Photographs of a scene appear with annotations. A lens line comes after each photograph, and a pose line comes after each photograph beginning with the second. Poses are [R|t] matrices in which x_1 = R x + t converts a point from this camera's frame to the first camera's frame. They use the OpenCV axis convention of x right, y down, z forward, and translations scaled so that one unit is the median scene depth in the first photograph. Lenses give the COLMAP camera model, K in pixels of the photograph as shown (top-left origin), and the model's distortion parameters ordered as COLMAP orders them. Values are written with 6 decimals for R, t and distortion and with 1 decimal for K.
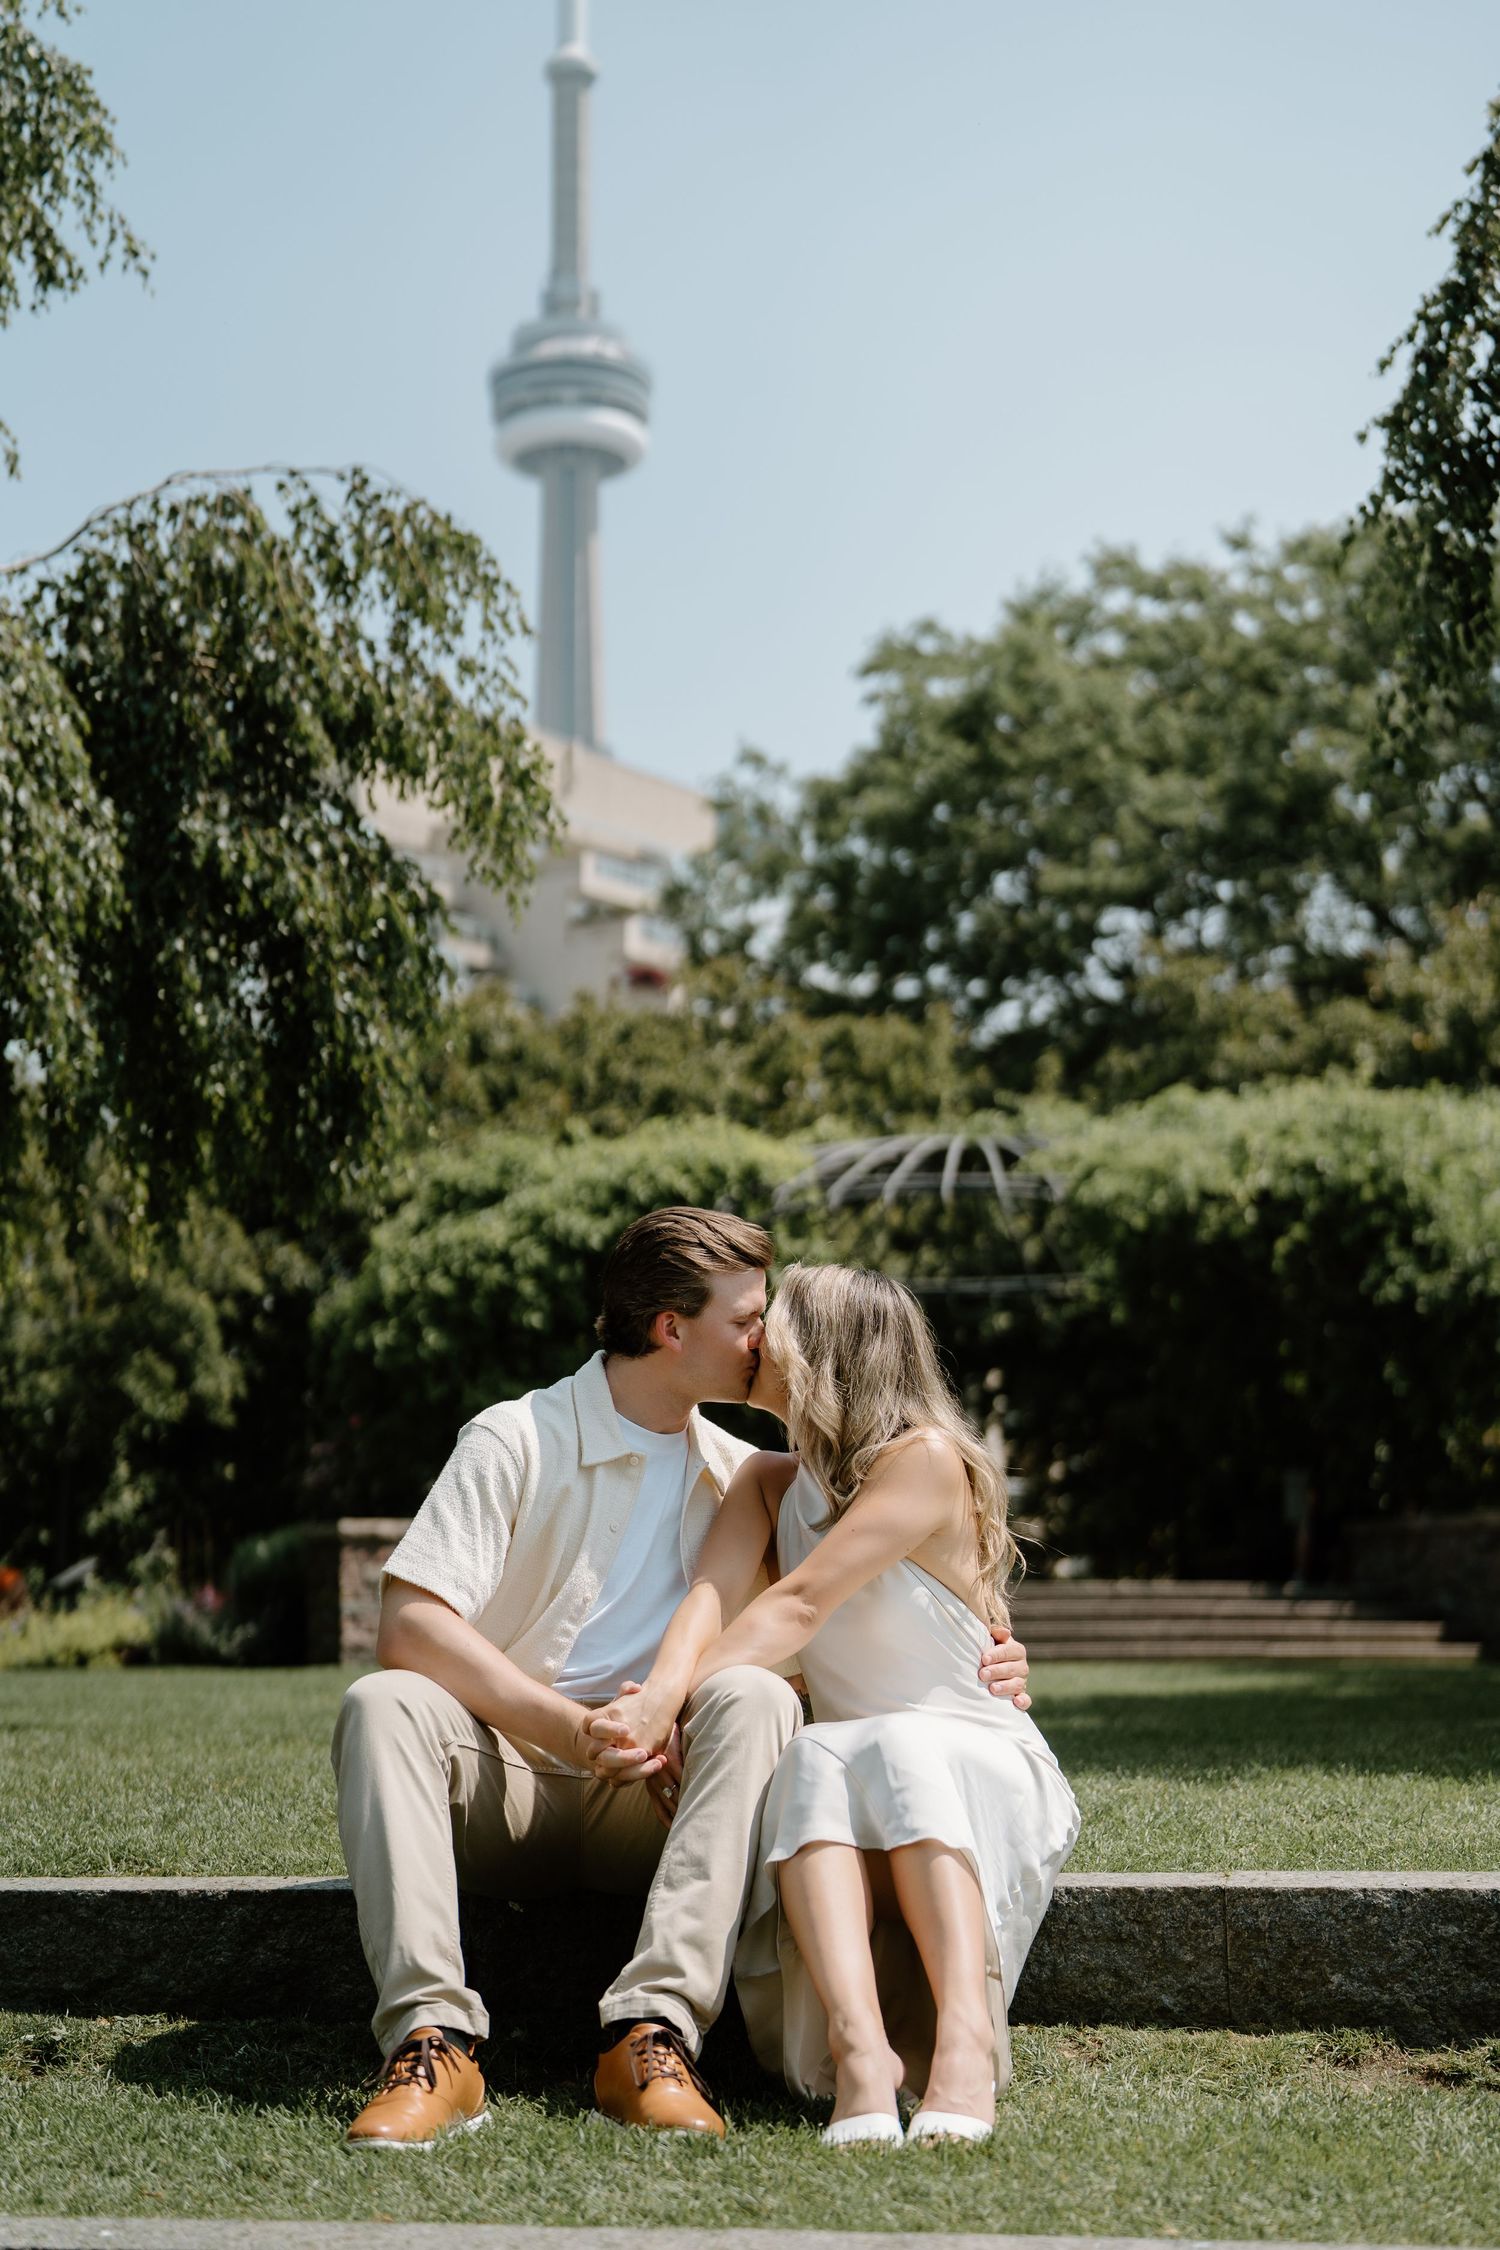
lens RADIAL K [[3288.2, 0, 744.1], [0, 3288.2, 1120.0], [0, 0, 1]] dist [-0.003690, 0.038037]
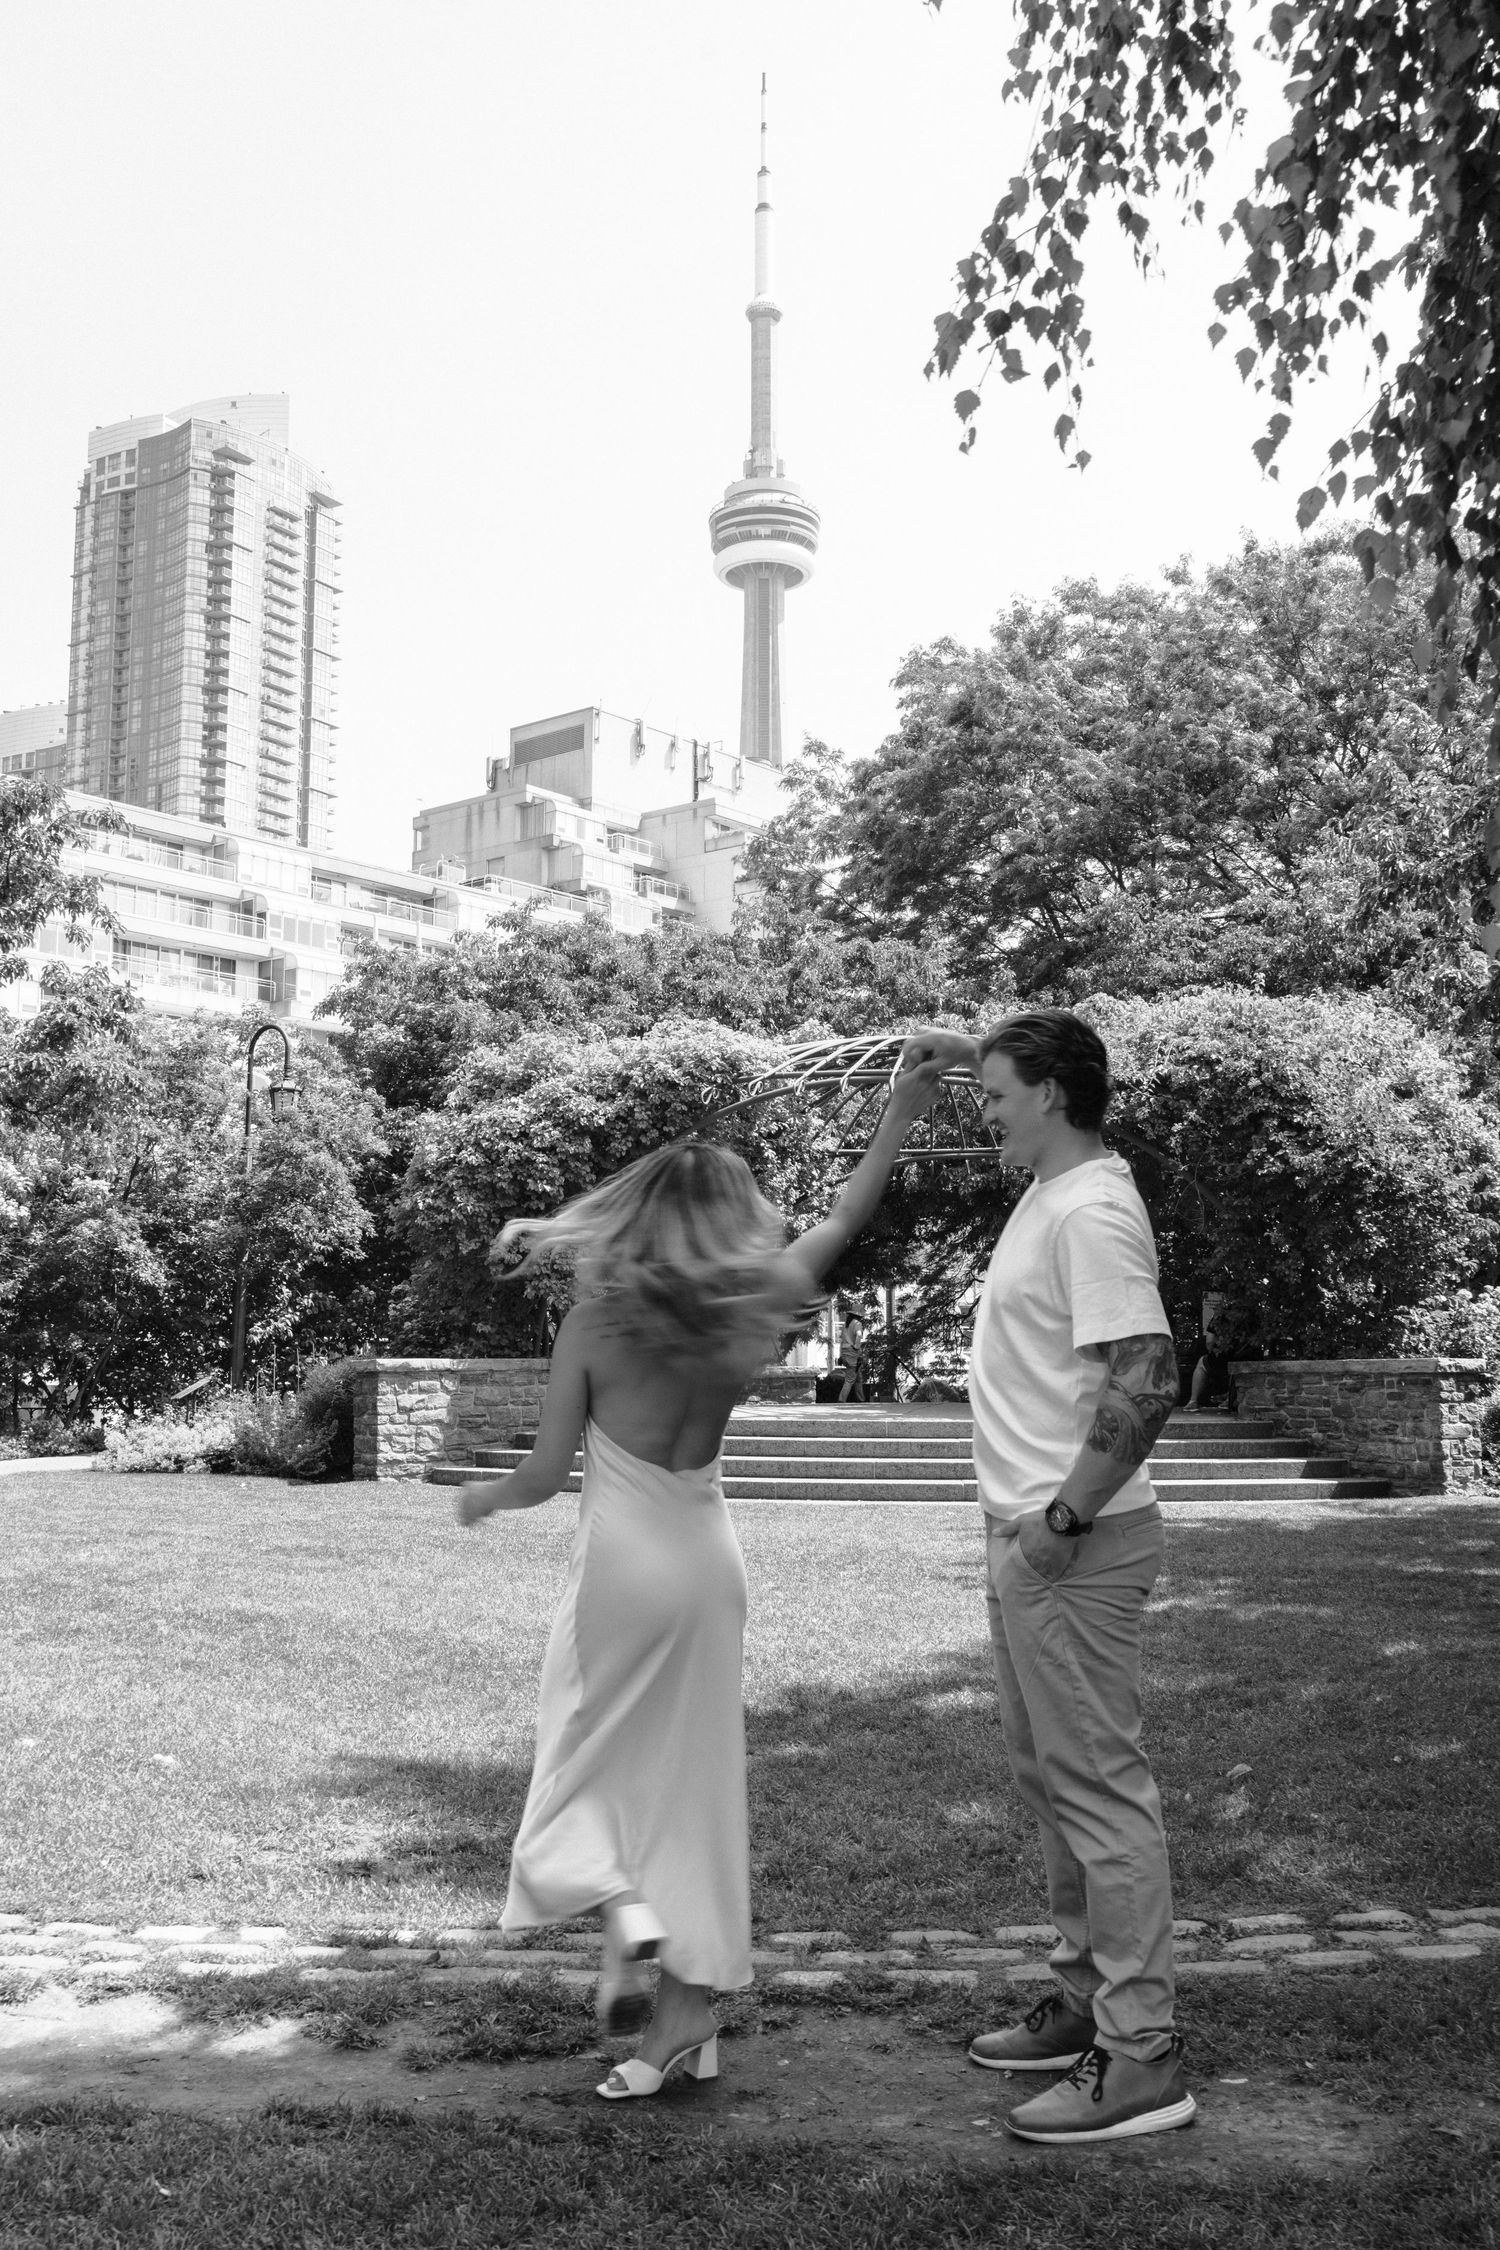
lens RADIAL K [[2149.0, 0, 743.8], [0, 2149.0, 1122.3], [0, 0, 1]] dist [0.003619, 0.011424]
pose [[0.997762, 0.001359, -0.066857, 0.058527], [0.001904, 0.998811, 0.048713, -0.000944], [0.066844, -0.048731, 0.996573, 0.221713]]
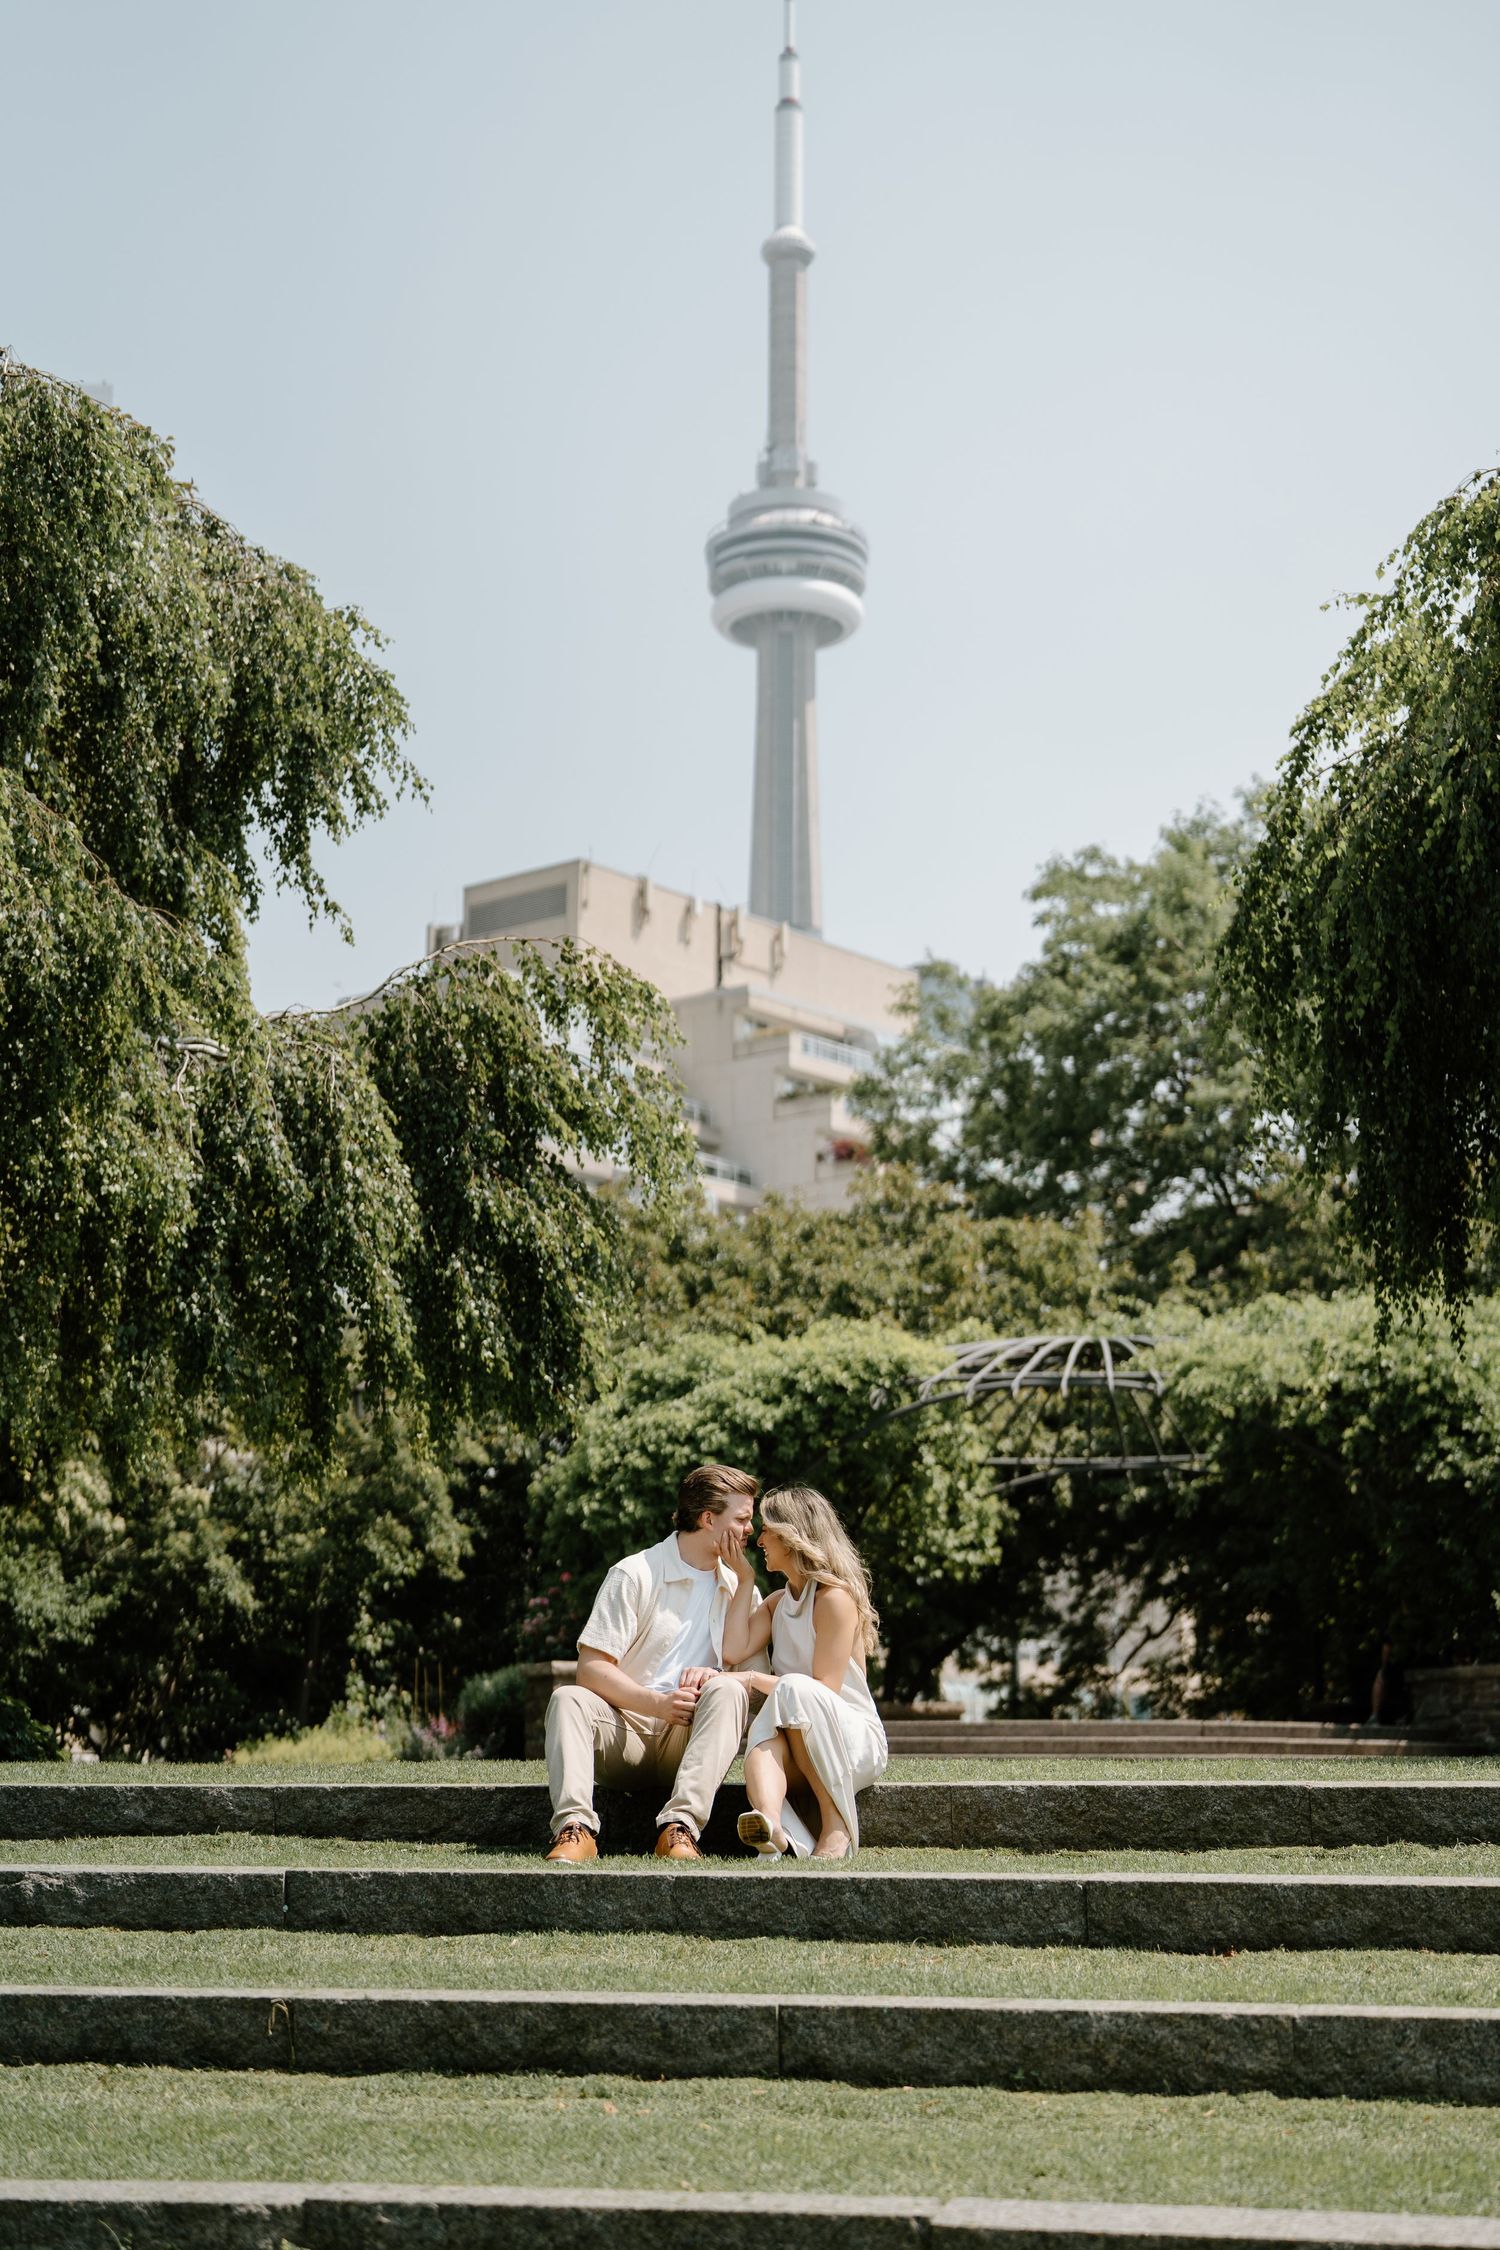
lens RADIAL K [[3320.1, 0, 751.0], [0, 3320.1, 1107.6], [0, 0, 1]] dist [0.015667, 0.037174]
pose [[0.997948, -0.001079, -0.064025, 0.025056], [-0.002197, 0.998693, -0.051071, -0.016322], [0.063997, 0.051107, 0.996641, -0.197940]]
